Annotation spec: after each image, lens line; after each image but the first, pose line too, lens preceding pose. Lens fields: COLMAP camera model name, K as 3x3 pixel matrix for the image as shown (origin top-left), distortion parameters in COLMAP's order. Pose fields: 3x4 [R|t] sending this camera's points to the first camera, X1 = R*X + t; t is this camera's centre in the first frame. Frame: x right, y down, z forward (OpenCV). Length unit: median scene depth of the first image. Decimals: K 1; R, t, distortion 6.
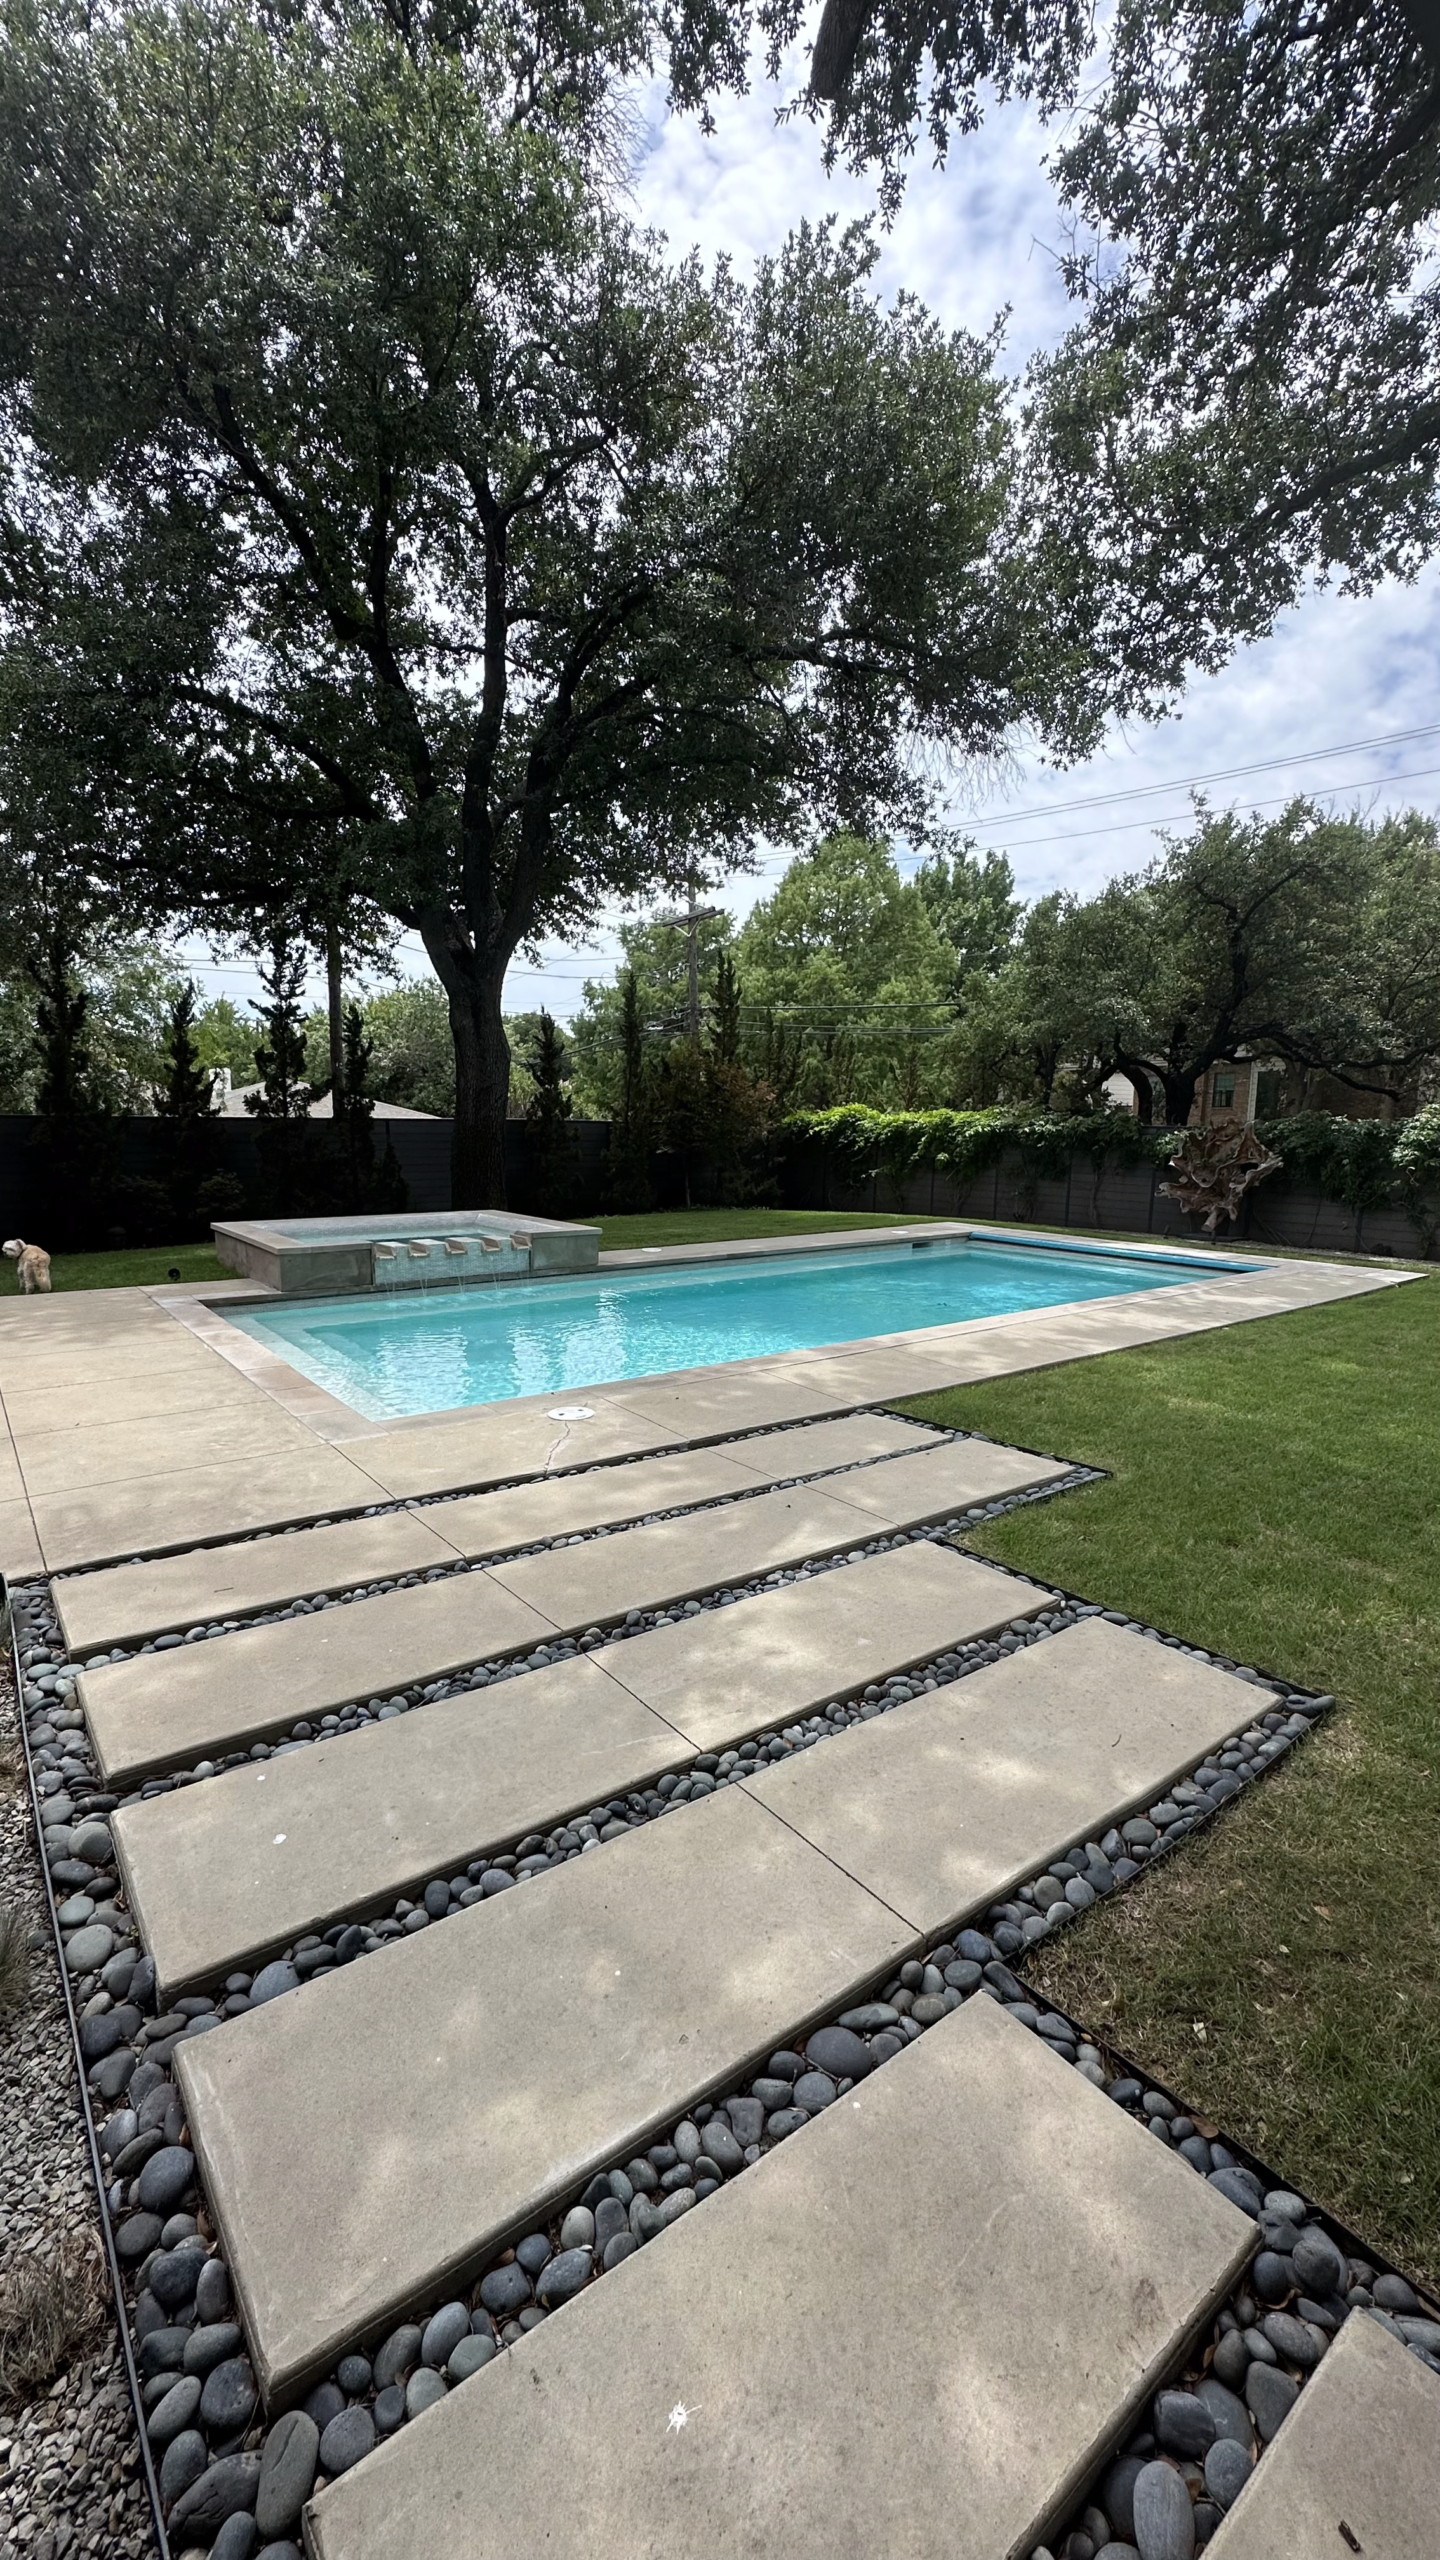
lens RADIAL K [[1030.7, 0, 720.3], [0, 1030.7, 1290.6], [0, 0, 1]] dist [-0.001404, -0.000036]
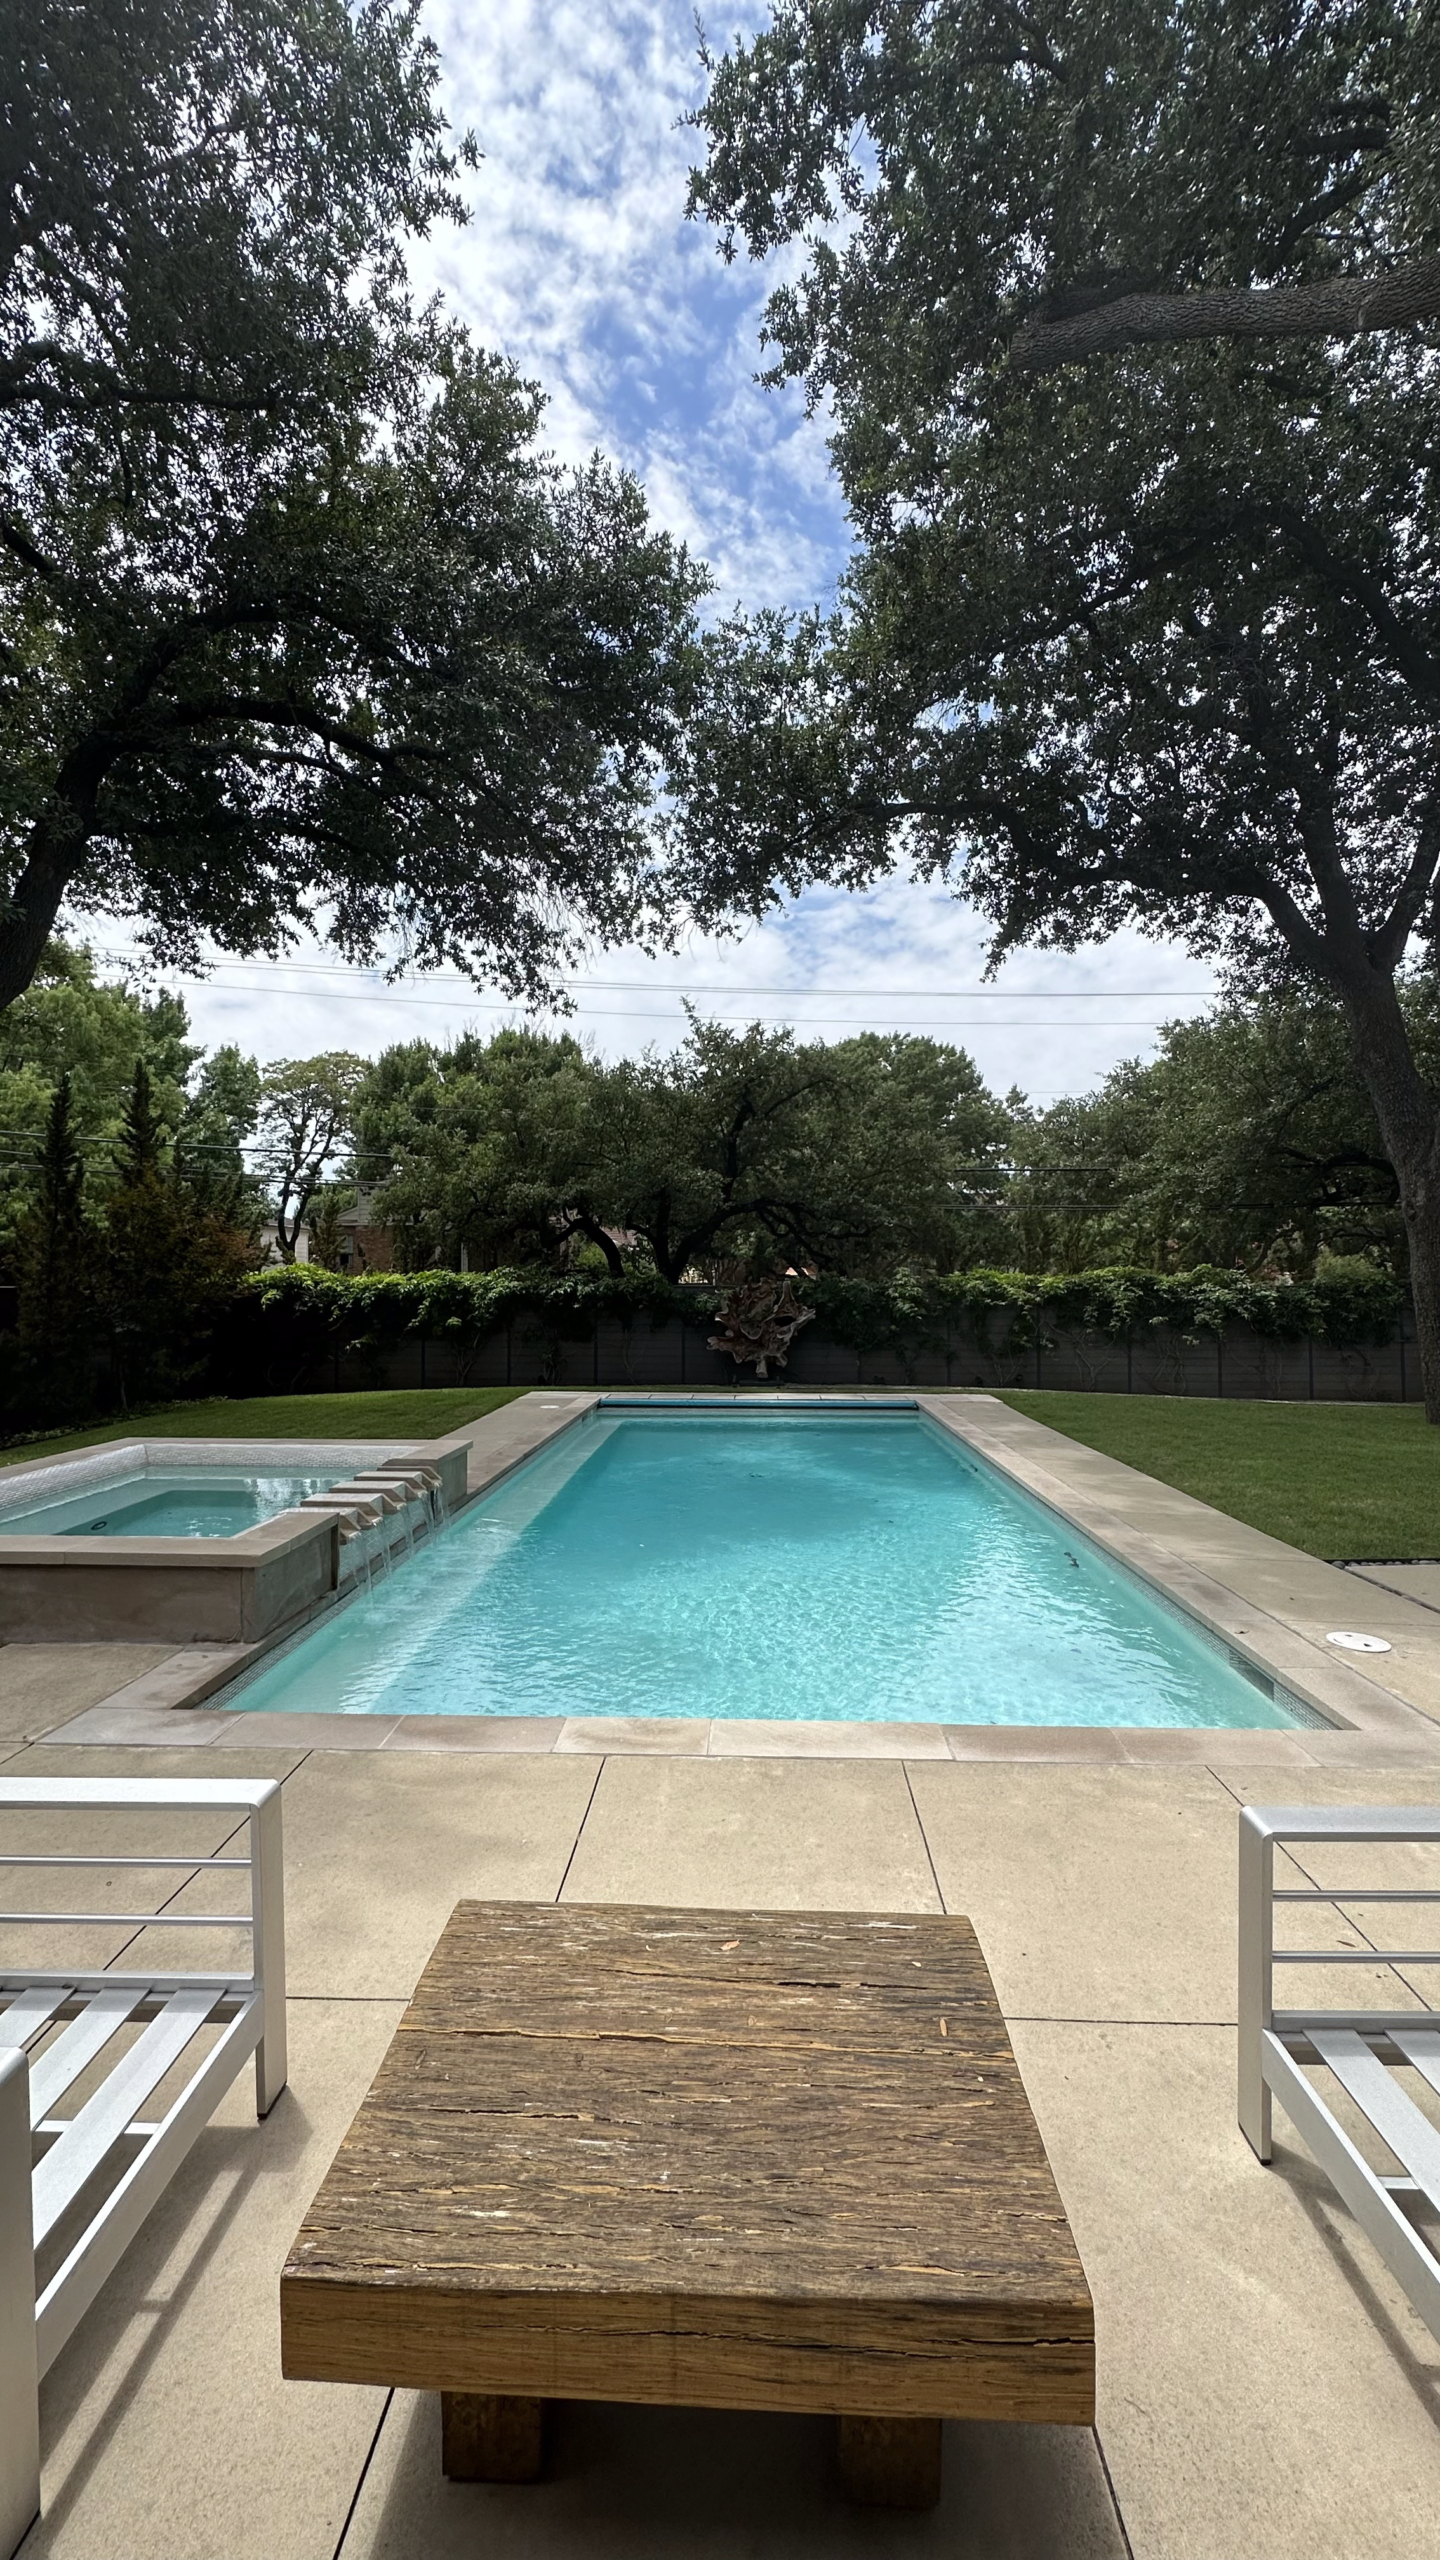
lens RADIAL K [[1030.7, 0, 724.5], [0, 1030.7, 1282.6], [0, 0, 1]] dist [-0.001404, -0.000036]
pose [[0.633253, -0.011274, 0.773863, -0.363674], [0.133651, 0.986465, -0.094996, -0.050966], [-0.762317, 0.163584, 0.626189, 0.271784]]
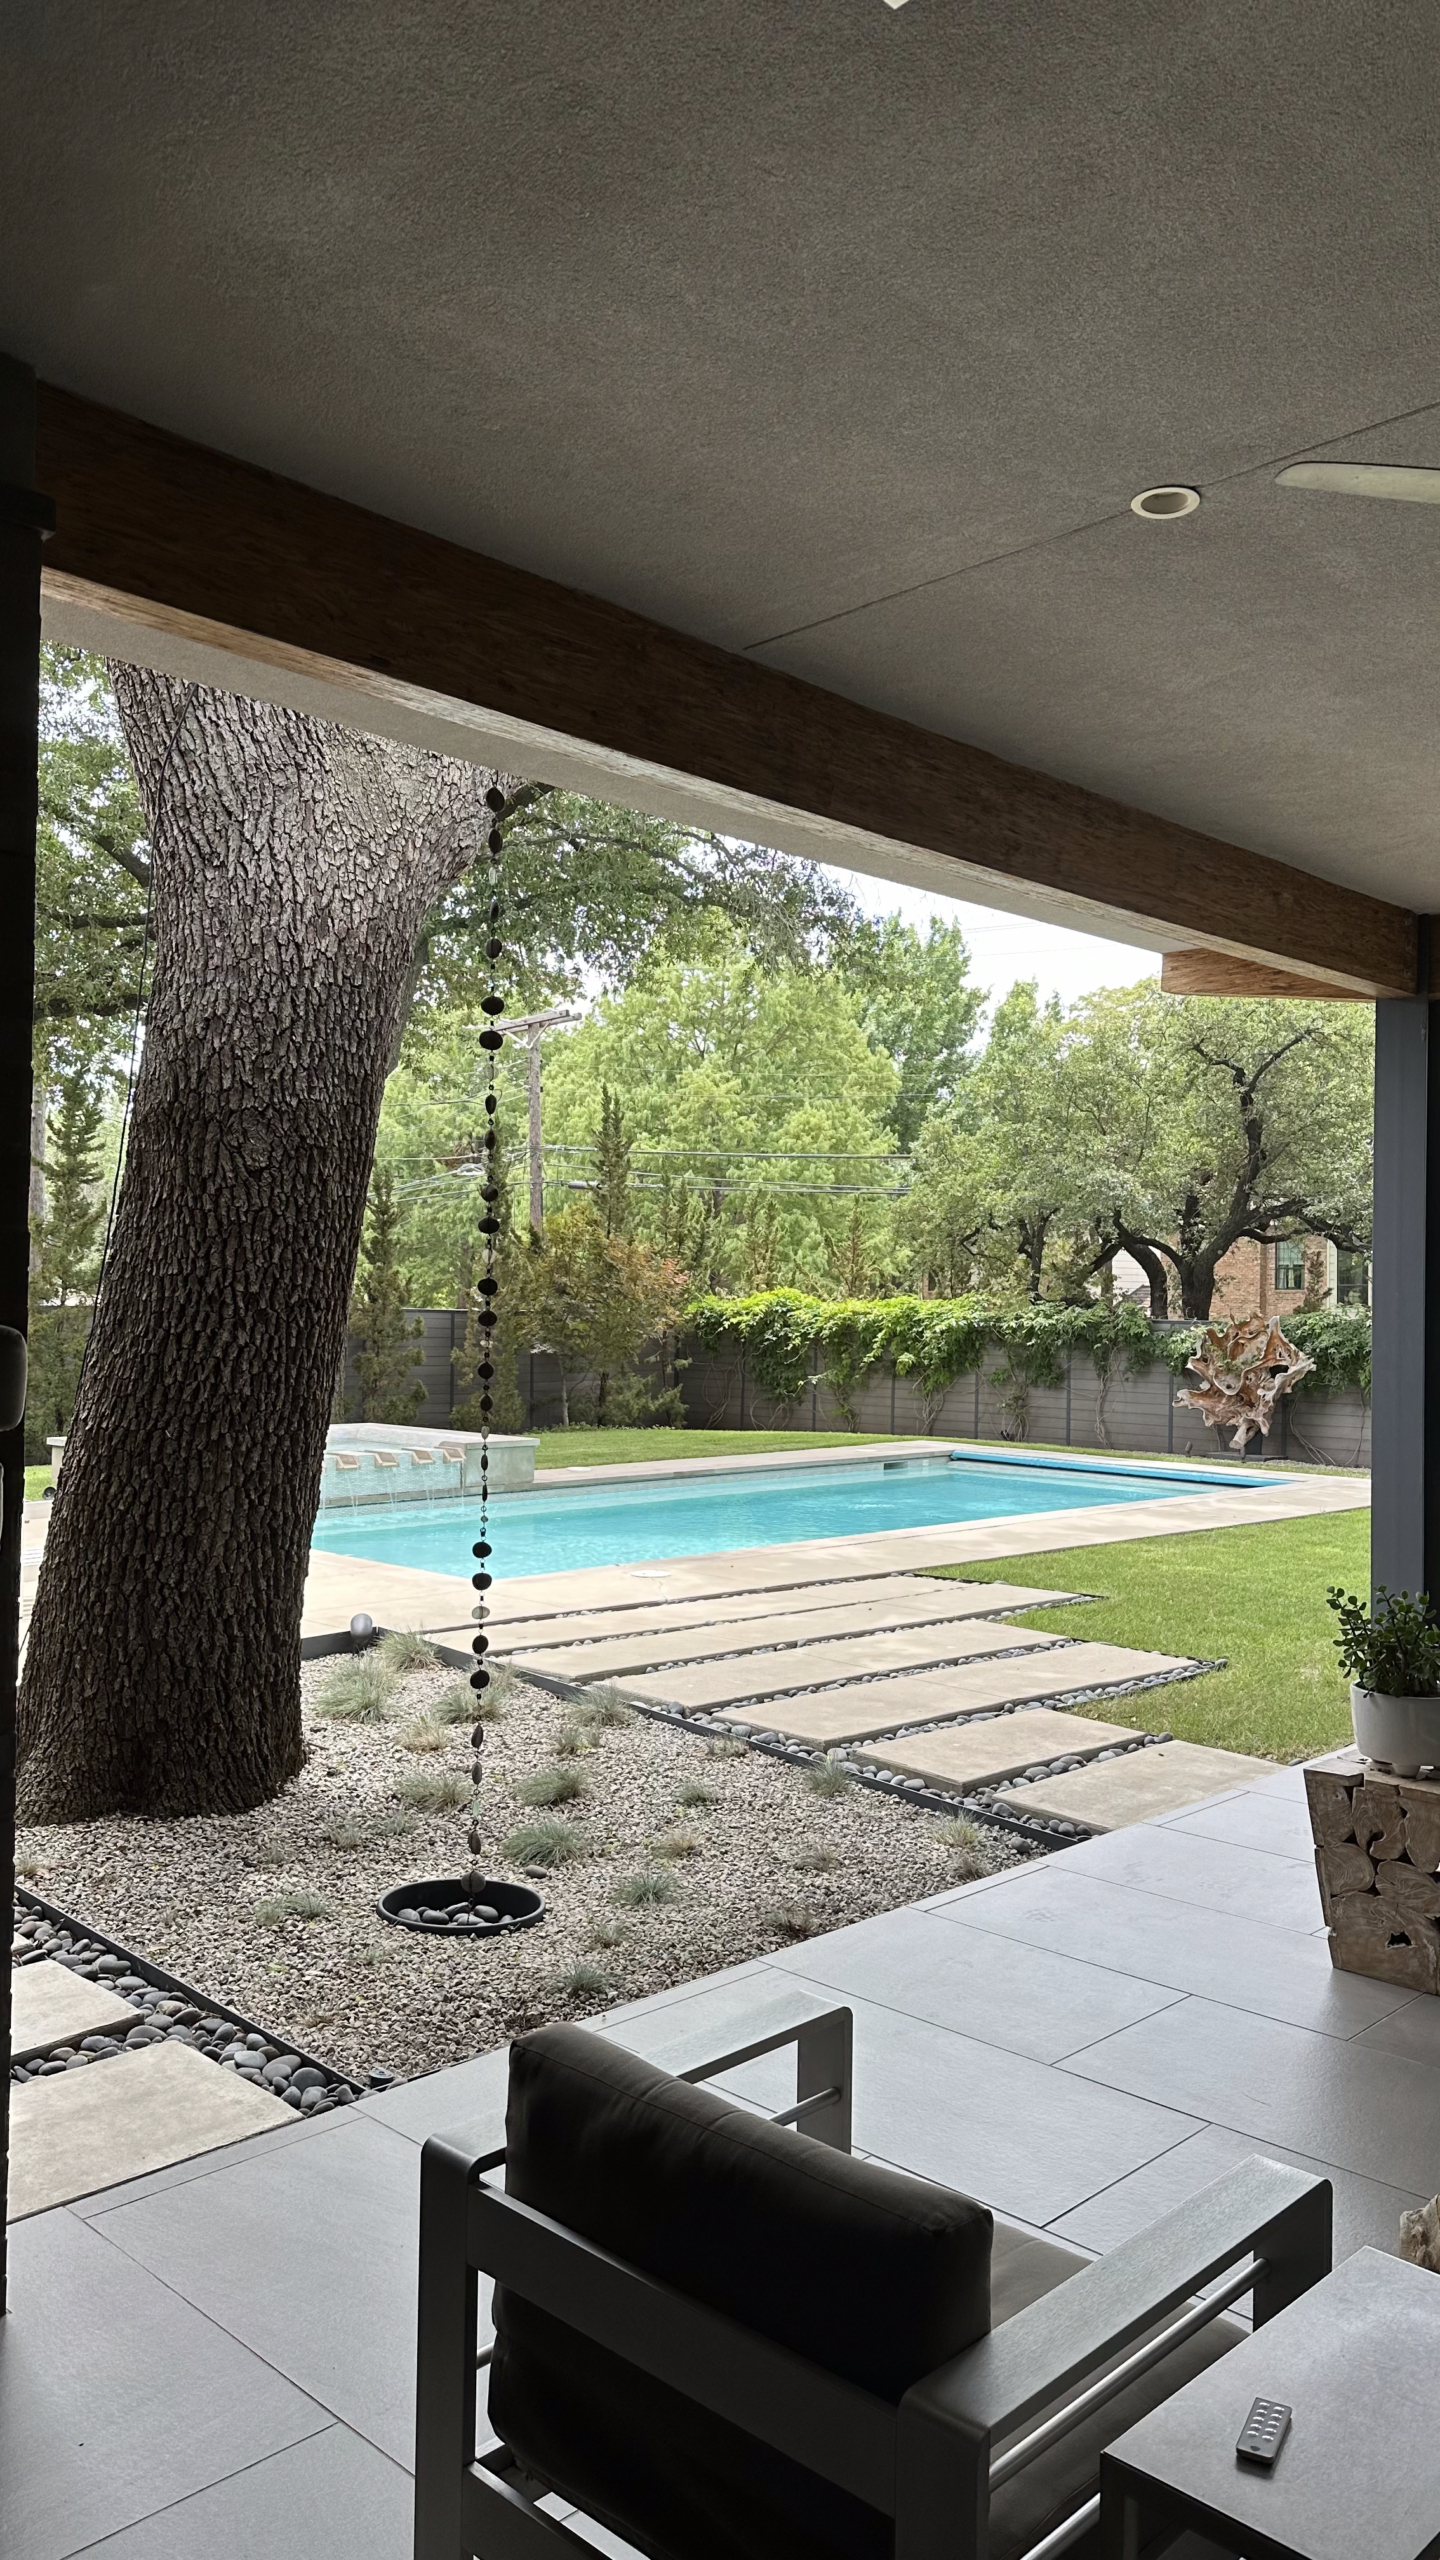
lens RADIAL K [[1828.5, 0, 716.2], [0, 1828.5, 1276.2], [0, 0, 1]] dist [0.097858, 0.000745]
pose [[0.991197, 0.006003, 0.132256, -0.112346], [0.017458, 0.984321, -0.175518, 0.049696], [-0.131236, 0.176282, 0.975552, -0.342122]]
